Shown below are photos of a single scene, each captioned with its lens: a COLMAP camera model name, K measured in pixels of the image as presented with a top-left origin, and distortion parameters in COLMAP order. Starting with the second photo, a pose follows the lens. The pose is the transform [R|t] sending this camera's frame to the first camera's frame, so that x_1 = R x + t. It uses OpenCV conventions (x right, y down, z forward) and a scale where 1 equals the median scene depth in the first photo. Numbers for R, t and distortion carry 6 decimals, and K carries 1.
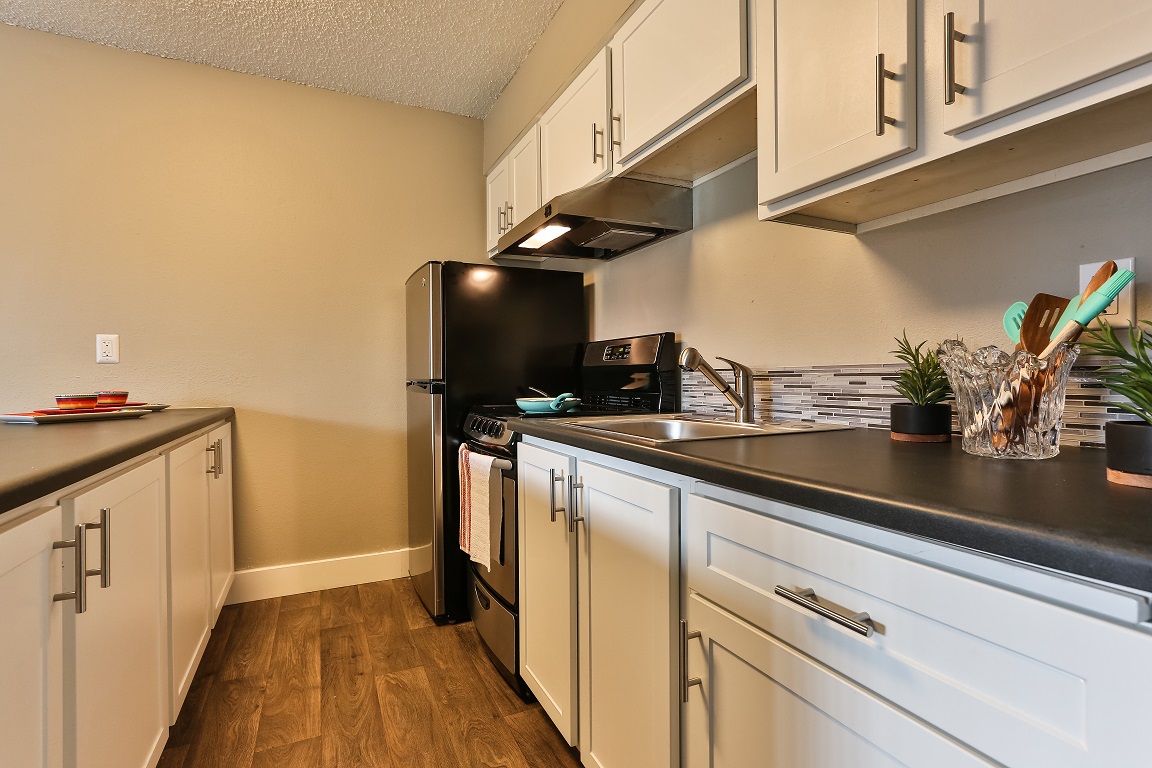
lens RADIAL K [[563.7, 0, 576.0], [0, 563.7, 384.0], [0, 0, 1]] dist [-0.015076, 0.012506]
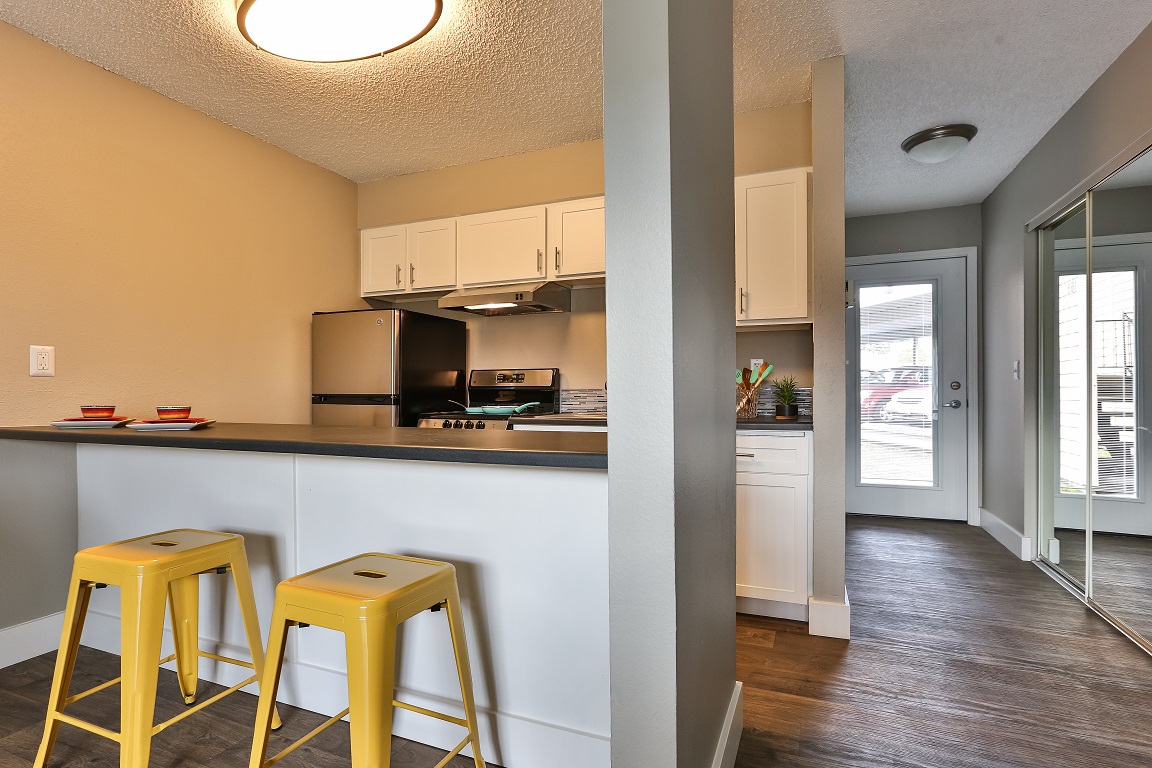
lens RADIAL K [[553.0, 0, 561.0], [0, 553.0, 390.9], [0, 0, 1]] dist [-0.013257, 0.000701]
pose [[0.741842, 0.007497, 0.670533, -1.271231], [0.005920, 0.999825, -0.017728, 0.012632], [-0.670548, 0.017121, 0.741668, -0.383865]]
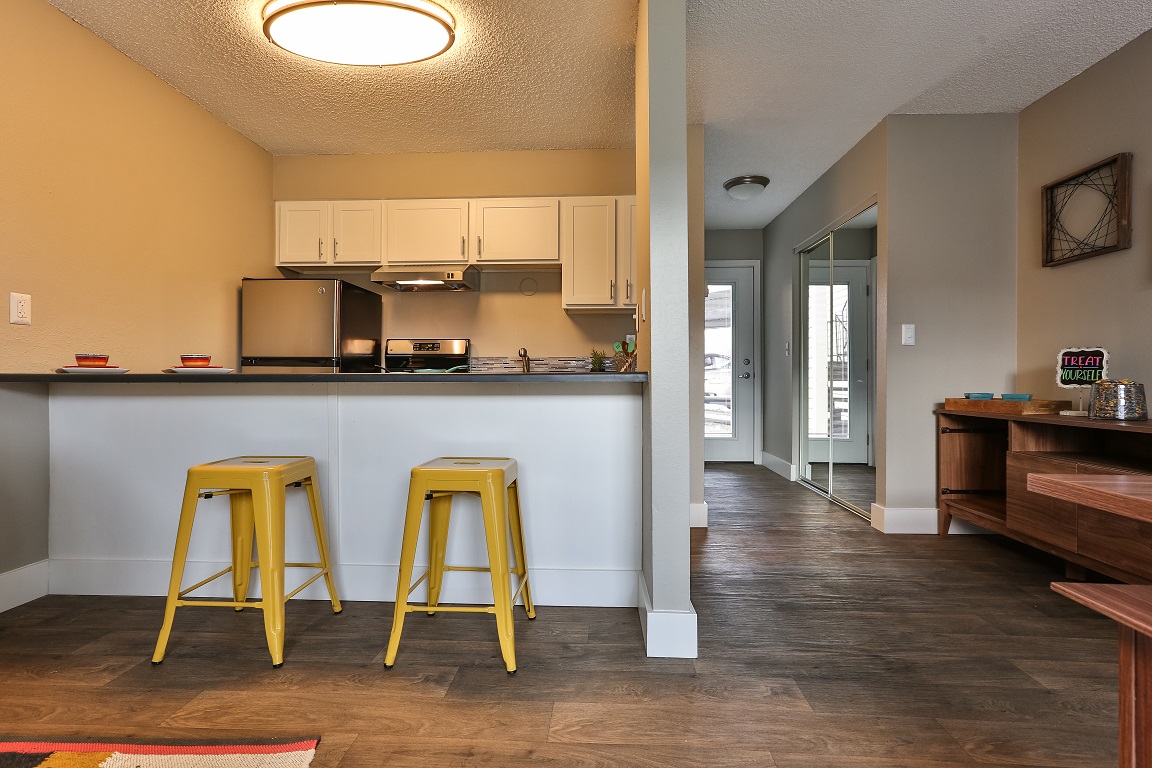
lens RADIAL K [[560.6, 0, 556.7], [0, 560.6, 380.4], [0, 0, 1]] dist [-0.026178, 0.024048]
pose [[0.476104, 0.007199, 0.879359, -1.915816], [0.006096, 0.999915, -0.011486, 0.110704], [-0.879368, 0.010829, 0.476020, -0.338236]]
